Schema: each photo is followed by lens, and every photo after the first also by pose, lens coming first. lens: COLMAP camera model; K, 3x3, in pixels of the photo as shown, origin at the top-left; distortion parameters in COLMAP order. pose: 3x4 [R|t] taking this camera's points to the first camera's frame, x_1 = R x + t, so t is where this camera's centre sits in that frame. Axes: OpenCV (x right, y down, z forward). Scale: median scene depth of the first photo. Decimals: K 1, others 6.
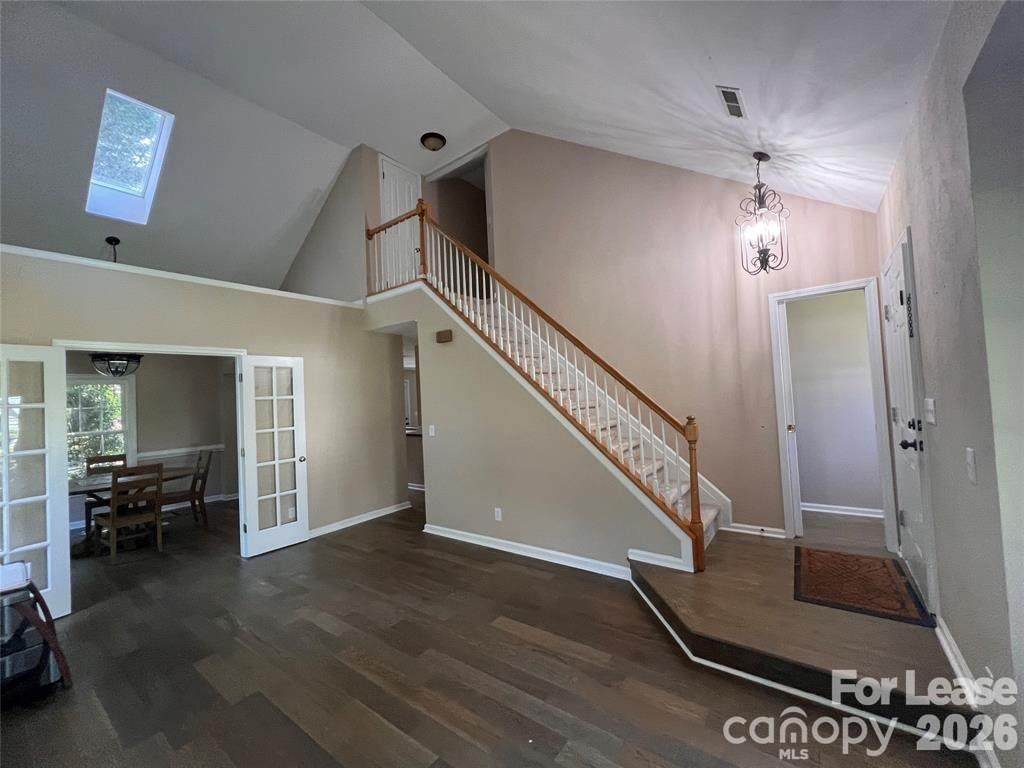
lens RADIAL K [[409.0, 0, 509.2], [0, 409.0, 386.2], [0, 0, 1]] dist [0.000362, -0.000011]
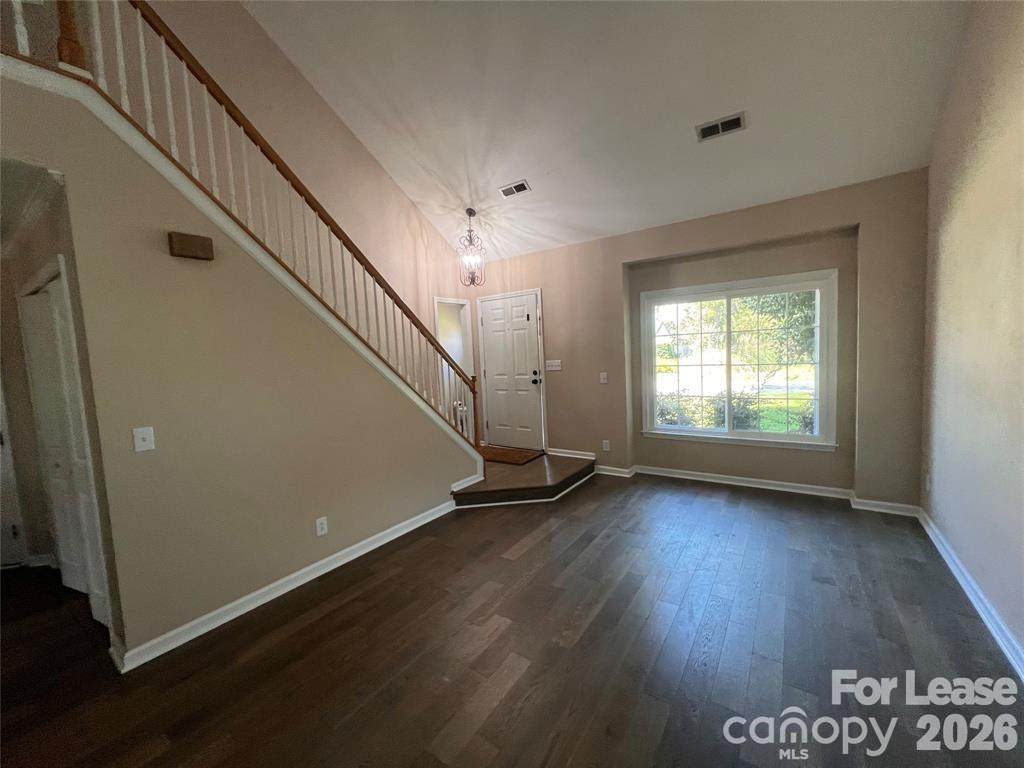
lens RADIAL K [[409.0, 0, 510.3], [0, 409.0, 383.1], [0, 0, 1]] dist [0.000362, -0.000011]
pose [[-0.037668, -0.028397, 0.998887, -0.962511], [0.012641, 0.999503, 0.028891, 0.052712], [-0.999210, 0.013715, -0.037290, 0.870292]]
